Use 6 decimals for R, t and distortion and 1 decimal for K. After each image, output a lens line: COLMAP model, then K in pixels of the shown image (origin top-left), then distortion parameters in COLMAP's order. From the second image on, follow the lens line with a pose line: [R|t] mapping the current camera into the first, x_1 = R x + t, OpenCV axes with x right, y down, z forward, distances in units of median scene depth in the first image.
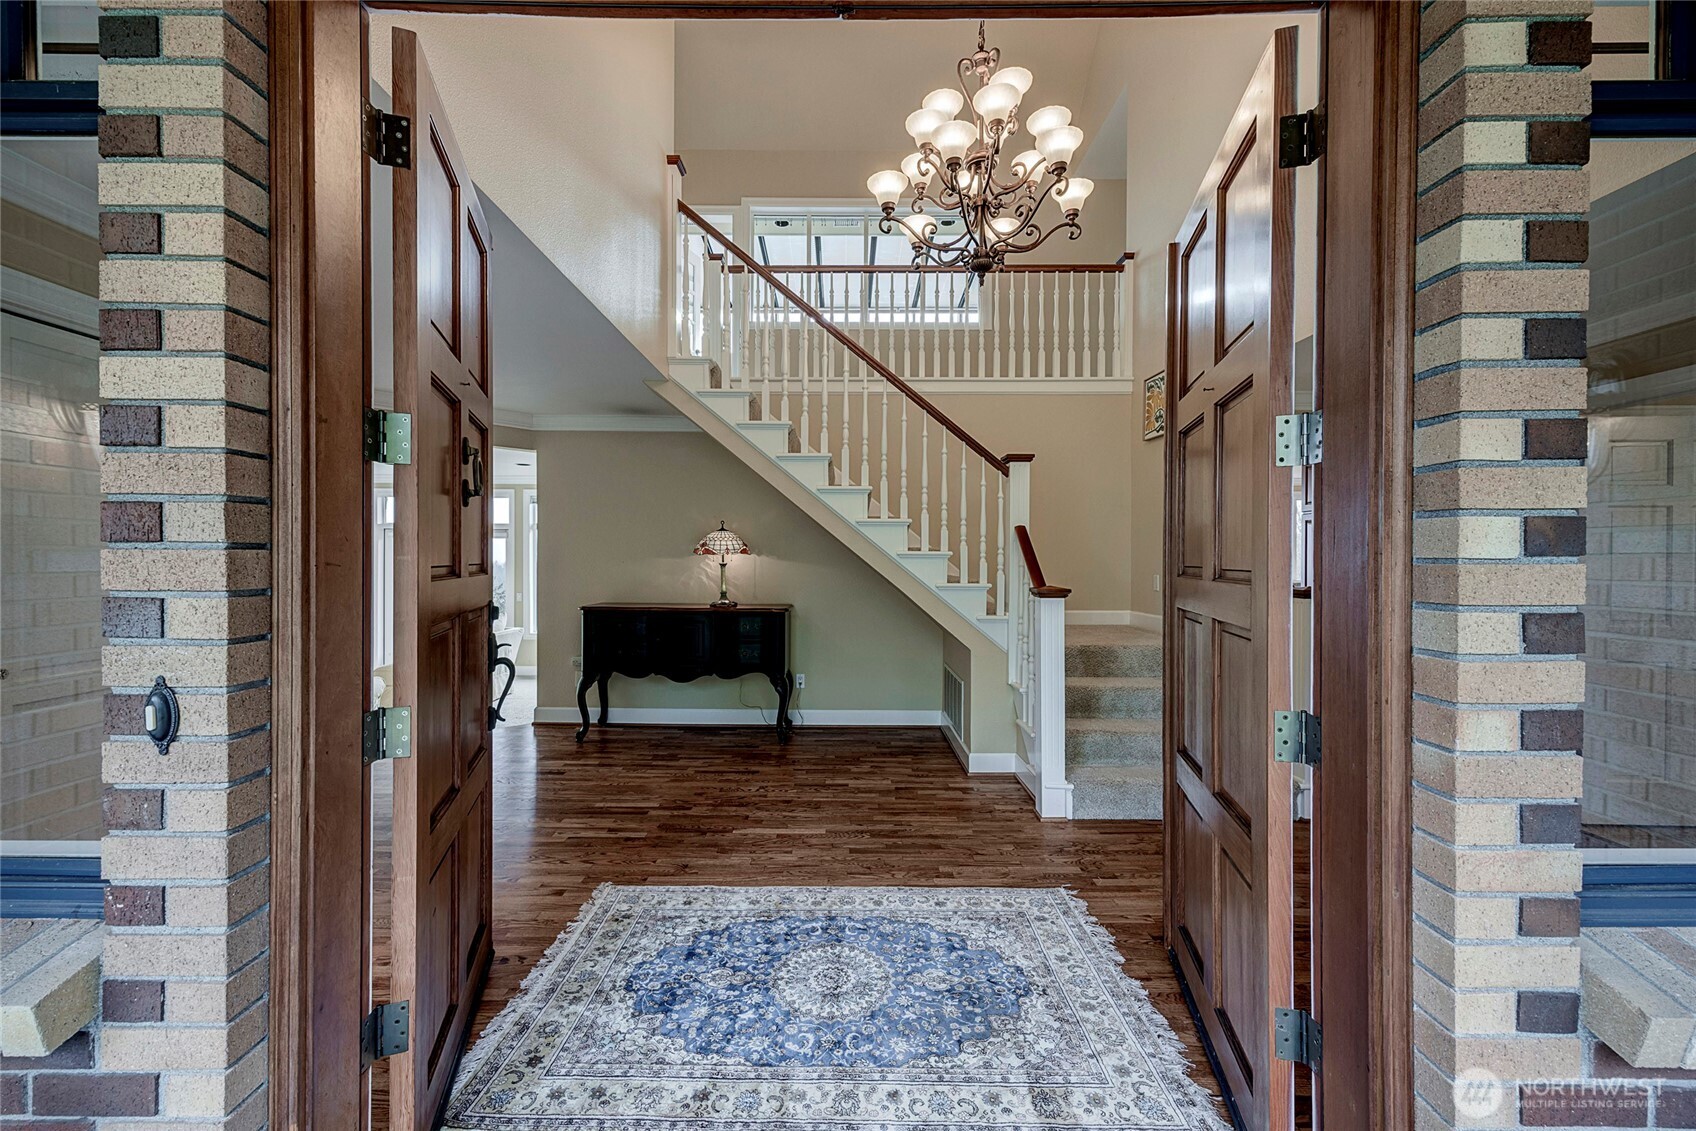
lens RADIAL K [[675.7, 0, 848.0], [0, 675.7, 565.5], [0, 0, 1]] dist [0.014101, 0.000036]
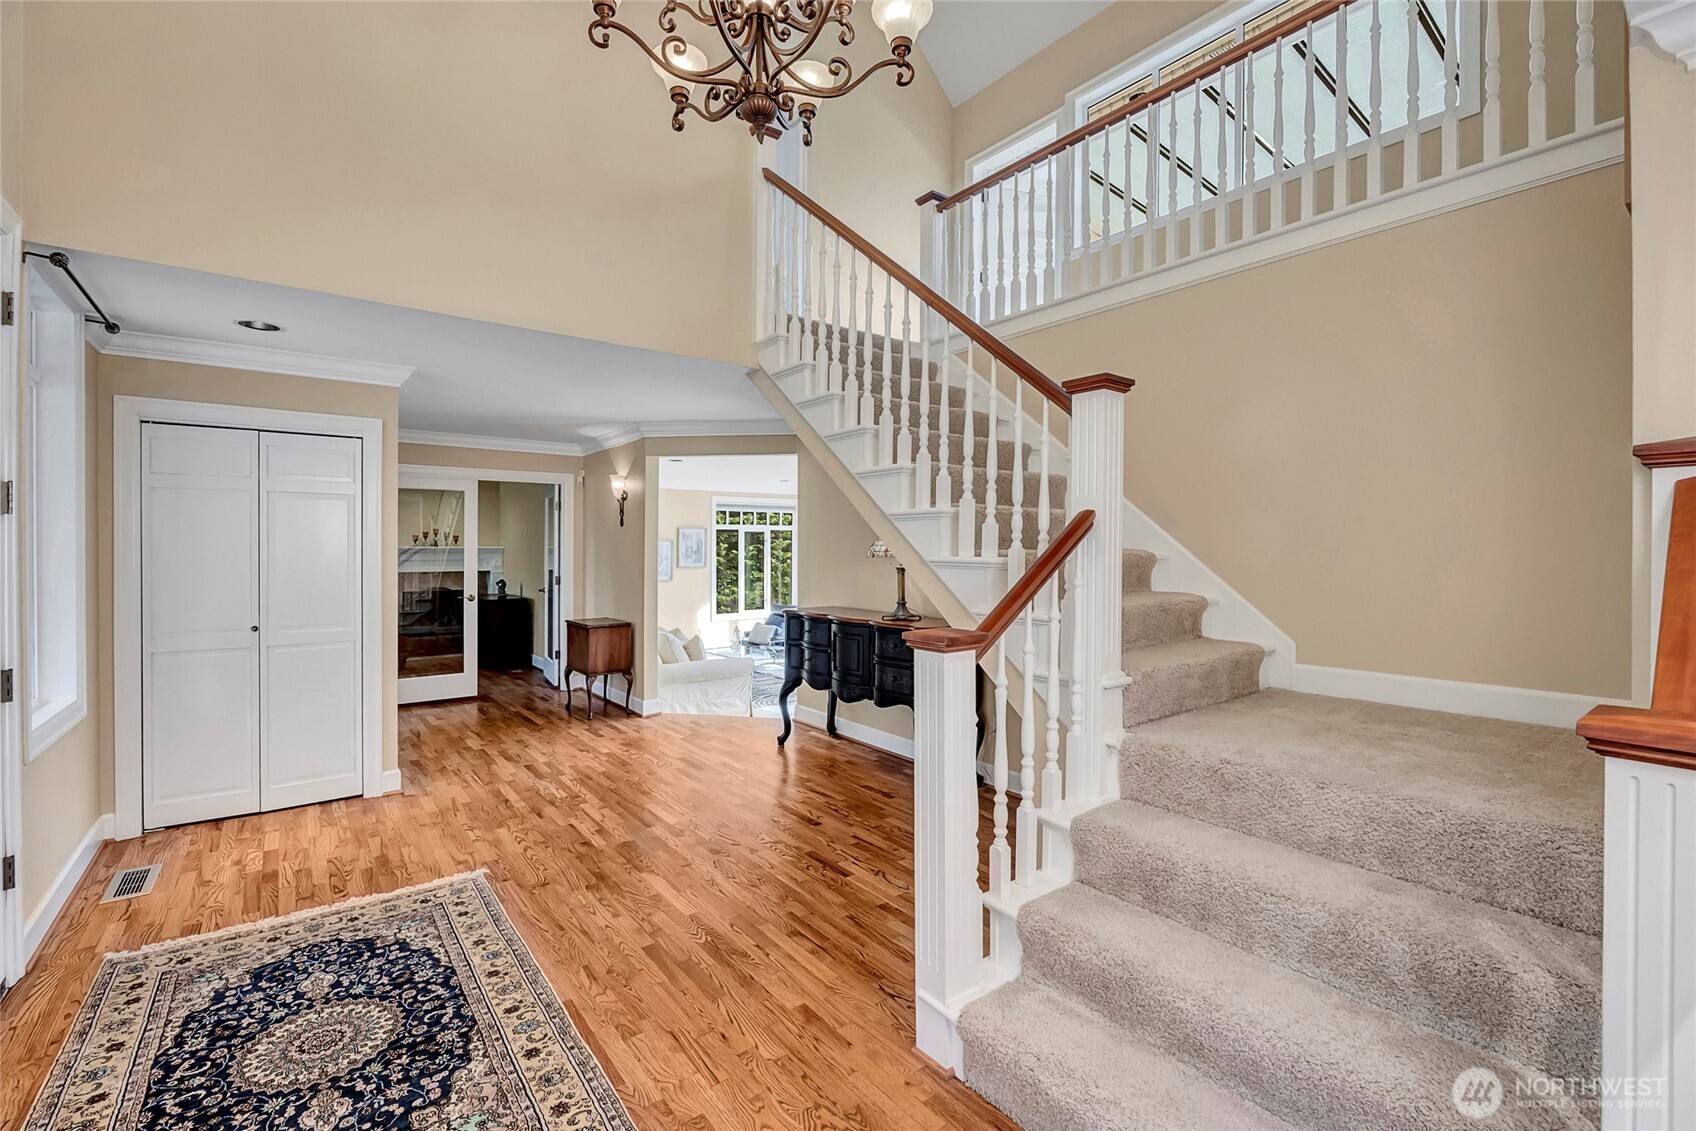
lens RADIAL K [[732.0, 0, 848.0], [0, 732.0, 565.5], [0, 0, 1]] dist [-0.014223, -0.000071]
pose [[0.615400, 0.010421, -0.788146, 0.793734], [-0.007037, 0.999945, 0.007727, -0.018160], [0.788184, 0.000791, 0.615440, 0.671656]]
